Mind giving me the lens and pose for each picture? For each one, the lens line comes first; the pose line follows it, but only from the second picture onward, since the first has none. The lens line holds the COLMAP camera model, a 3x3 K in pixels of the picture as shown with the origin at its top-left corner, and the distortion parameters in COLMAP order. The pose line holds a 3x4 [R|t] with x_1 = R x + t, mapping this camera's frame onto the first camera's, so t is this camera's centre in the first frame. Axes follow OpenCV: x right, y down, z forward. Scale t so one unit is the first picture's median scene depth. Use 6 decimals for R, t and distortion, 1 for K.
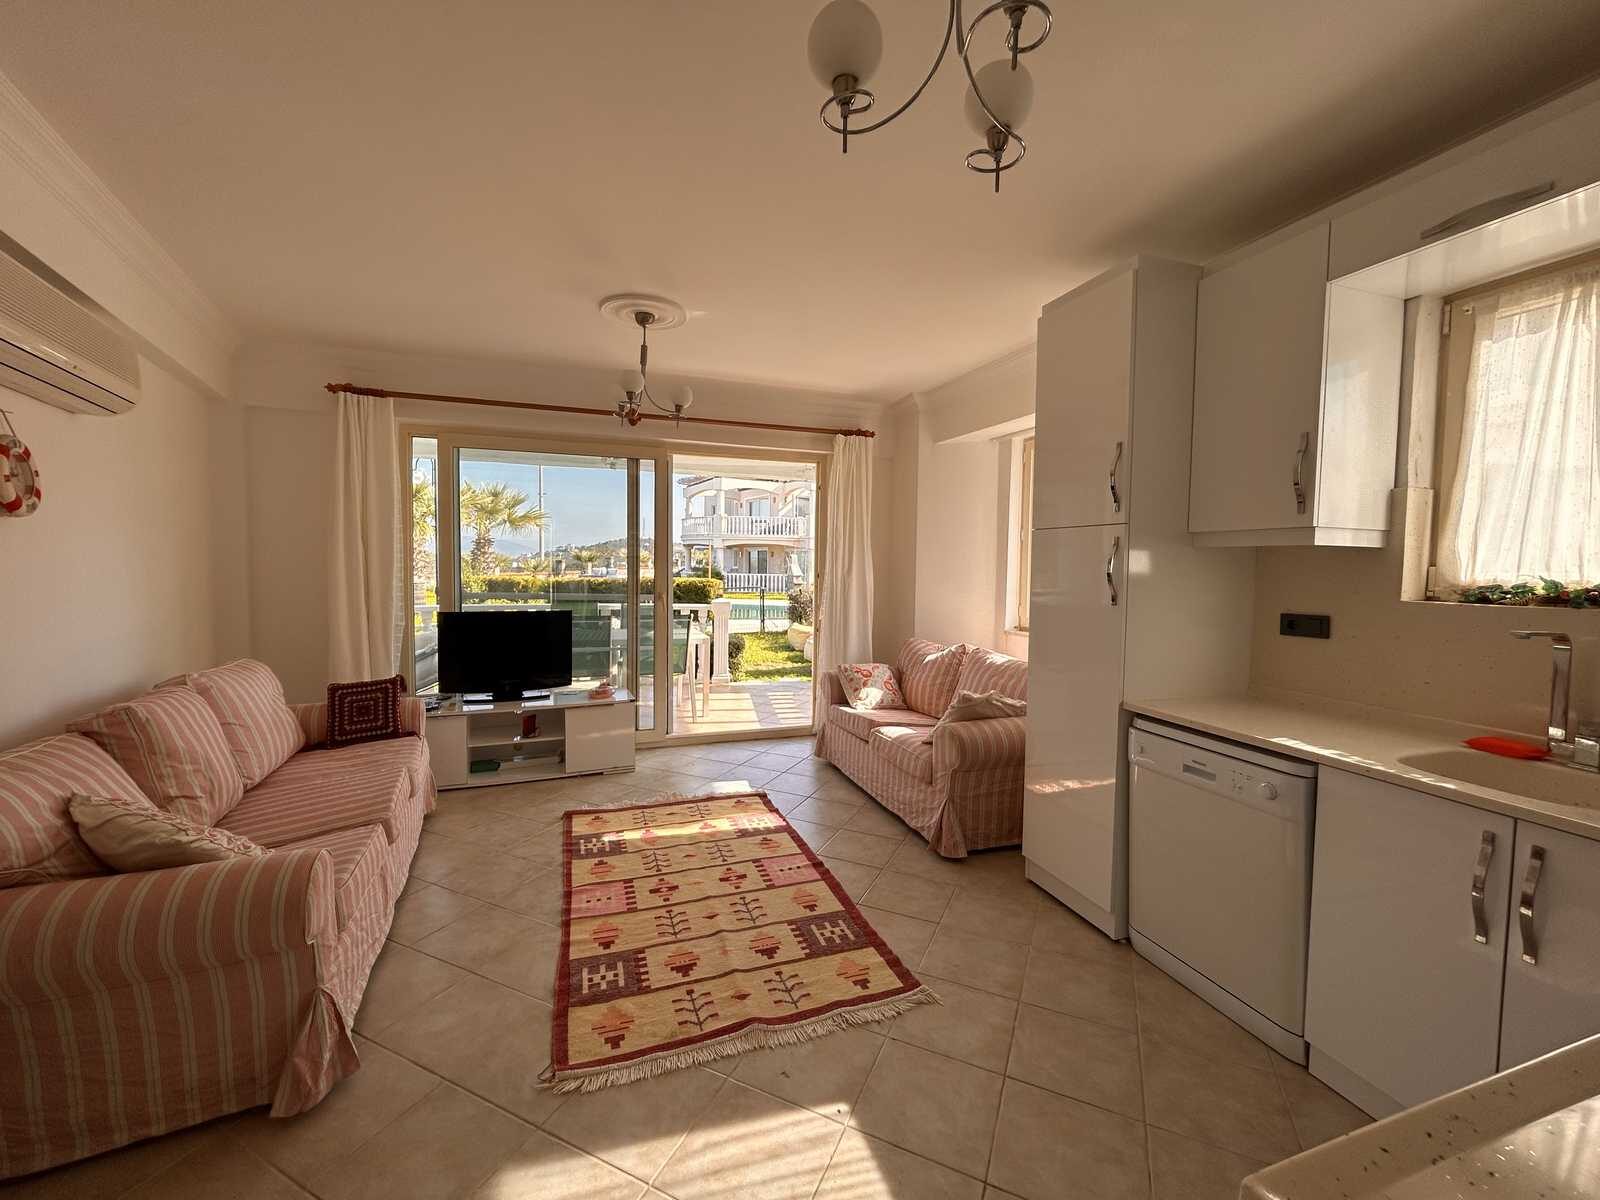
lens RADIAL K [[651.8, 0, 800.0], [0, 651.8, 600.0], [0, 0, 1]] dist [-0.000449, -0.000119]
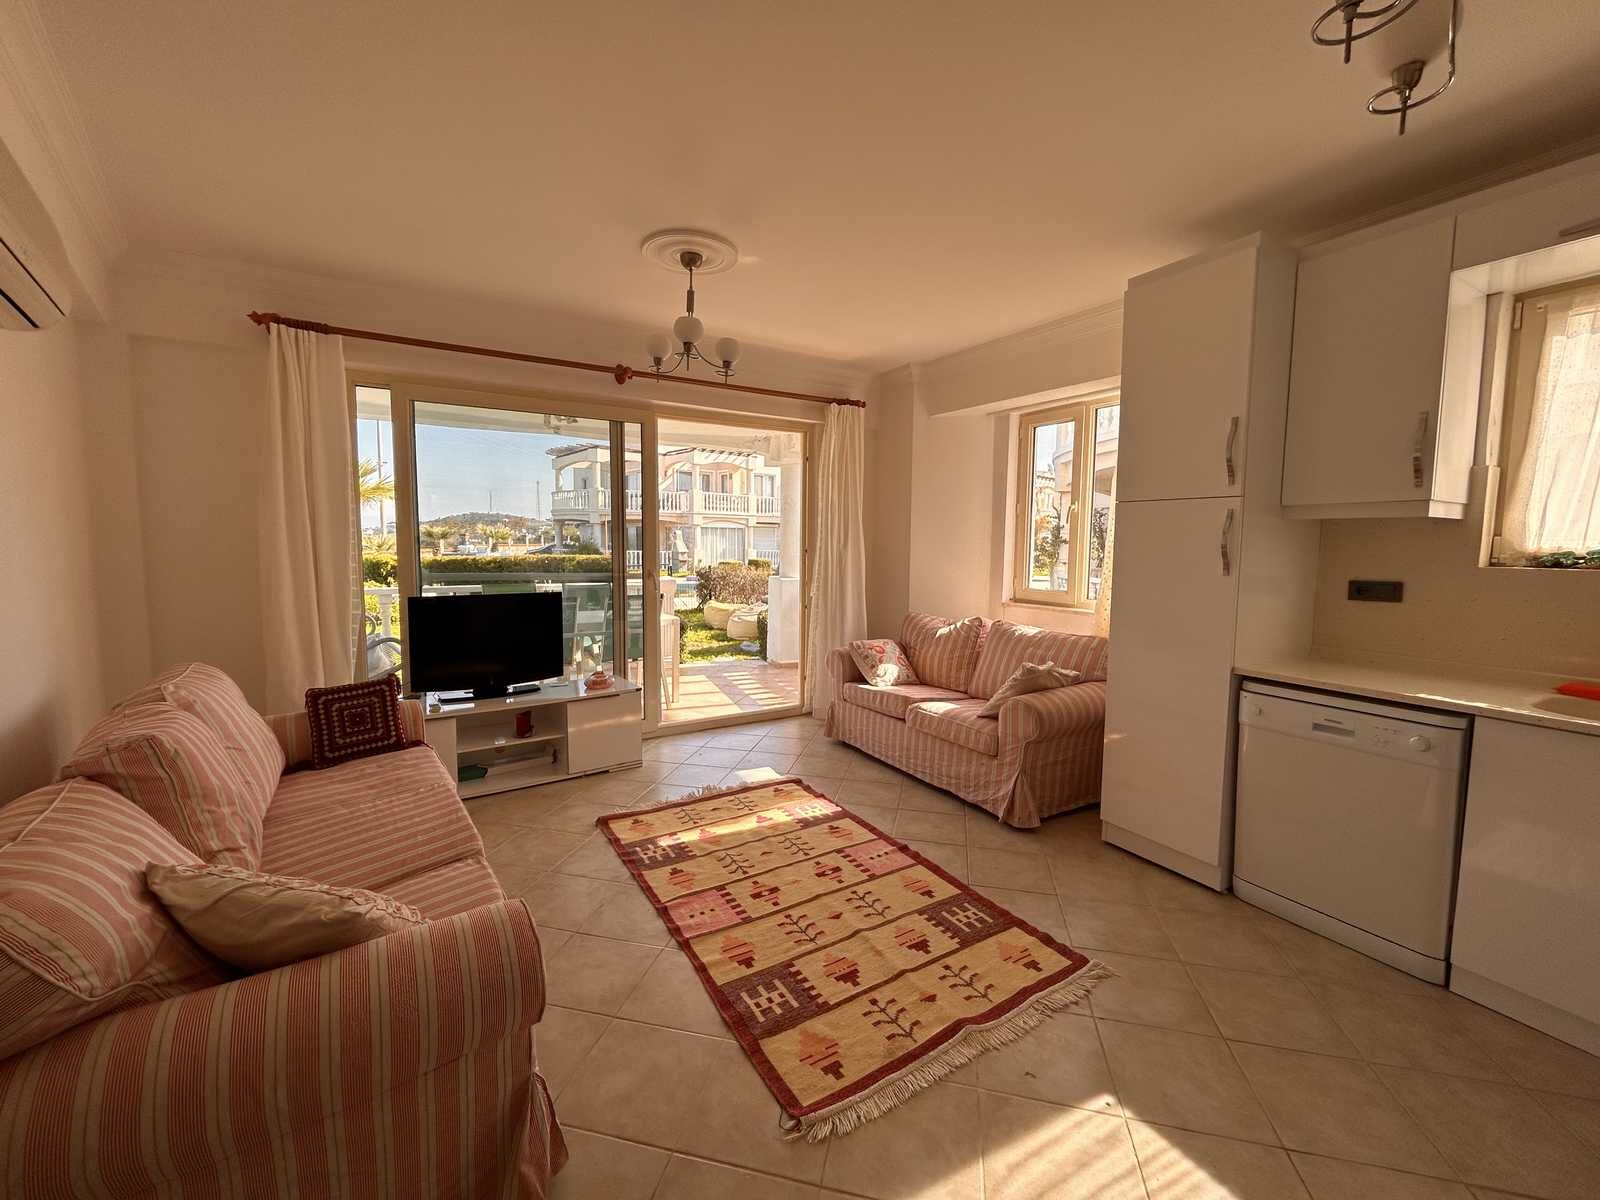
lens RADIAL K [[650.7, 0, 800.0], [0, 650.7, 600.0], [0, 0, 1]] dist [-0.001038, -0.000149]
pose [[0.978243, -0.023527, 0.206124, -0.329648], [0.015961, 0.999139, 0.038290, -0.002433], [-0.206847, -0.034167, 0.977776, 0.104280]]
